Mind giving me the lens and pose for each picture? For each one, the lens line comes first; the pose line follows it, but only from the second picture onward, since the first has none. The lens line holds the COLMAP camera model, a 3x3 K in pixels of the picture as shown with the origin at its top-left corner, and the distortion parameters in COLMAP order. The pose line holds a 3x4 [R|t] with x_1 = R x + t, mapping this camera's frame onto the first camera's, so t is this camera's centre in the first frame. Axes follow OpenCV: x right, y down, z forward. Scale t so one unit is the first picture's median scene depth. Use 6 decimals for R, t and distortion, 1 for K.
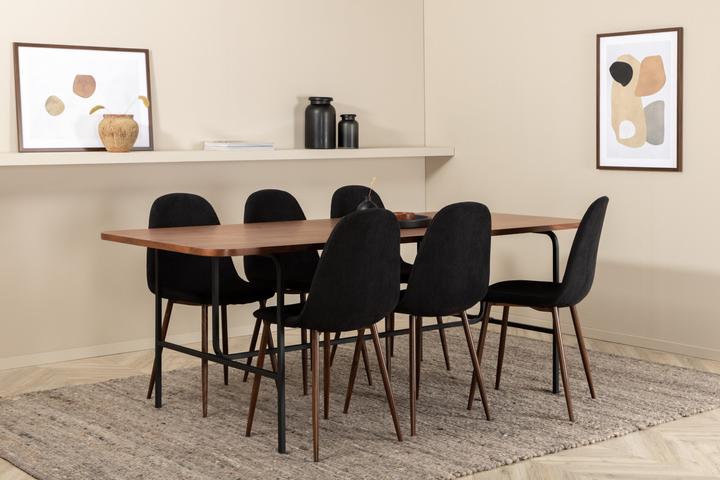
lens RADIAL K [[1146.0, 0, 360.5], [0, 1146.0, 243.9], [0, 0, 1]] dist [0.047383, 0.000000]
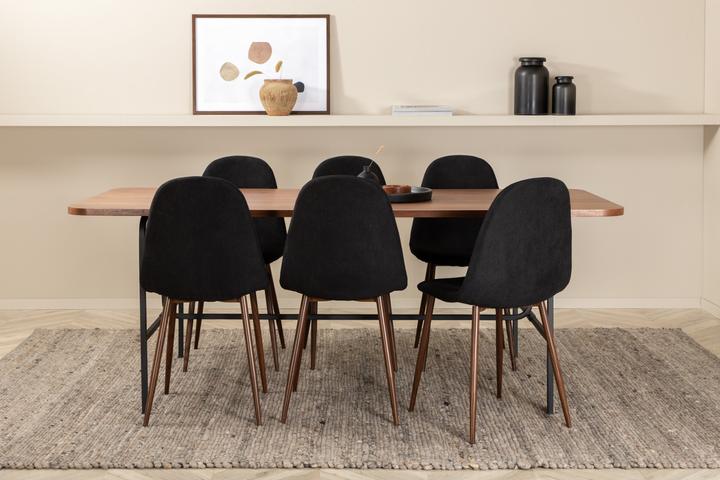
lens RADIAL K [[1146.0, 0, 359.3], [0, 1146.0, 238.0], [0, 0, 1]] dist [0.047383, 0.000000]
pose [[0.764460, 0.078802, -0.639836, 0.494643], [-0.064568, 0.996870, 0.045630, -0.020702], [0.641429, 0.006431, 0.767155, 0.241501]]
